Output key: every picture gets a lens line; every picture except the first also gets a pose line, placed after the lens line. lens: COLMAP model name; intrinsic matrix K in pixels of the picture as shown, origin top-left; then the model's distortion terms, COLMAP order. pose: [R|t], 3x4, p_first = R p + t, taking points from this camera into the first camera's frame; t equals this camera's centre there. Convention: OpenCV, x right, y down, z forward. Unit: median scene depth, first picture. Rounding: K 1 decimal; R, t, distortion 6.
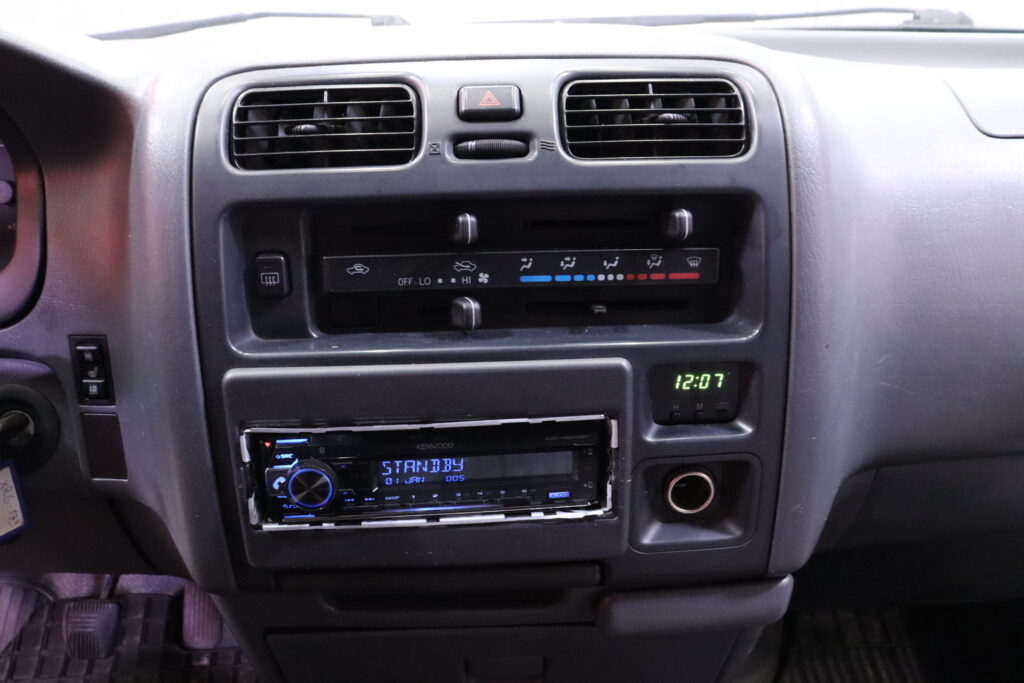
lens RADIAL K [[825.1, 0, 511.2], [0, 825.1, 338.4], [0, 0, 1]] dist [-0.166194, 0.116092]
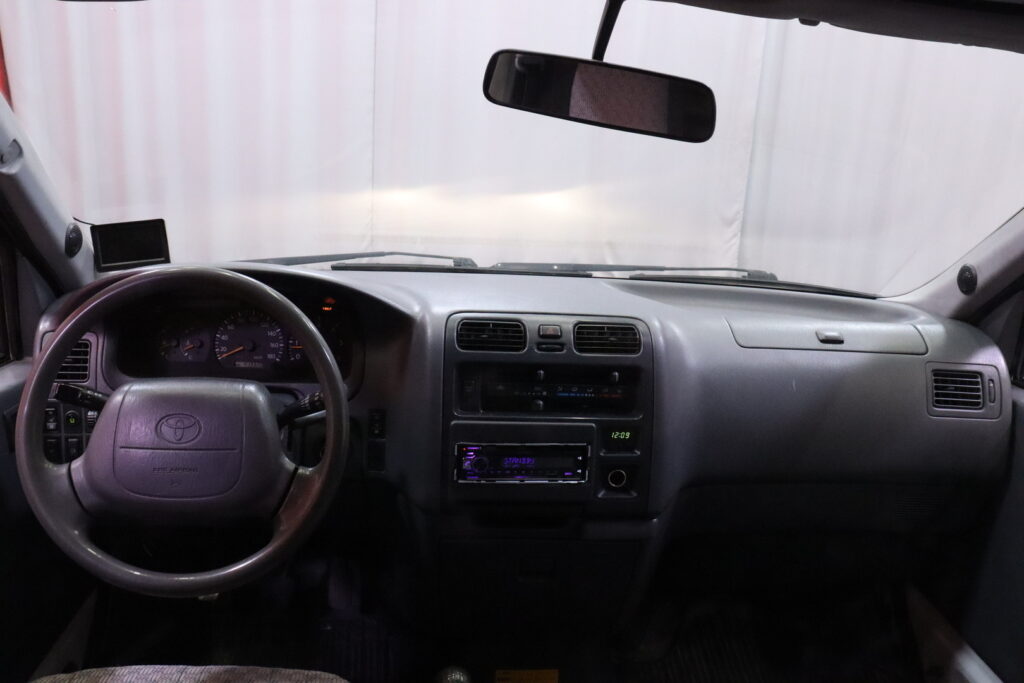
lens RADIAL K [[825.1, 0, 504.4], [0, 825.1, 337.2], [0, 0, 1]] dist [-0.166194, 0.116092]
pose [[0.997343, 0.053066, 0.049908, -0.319352], [-0.042432, 0.980061, -0.194114, 0.289229], [-0.059213, 0.191480, 0.979709, -1.769869]]
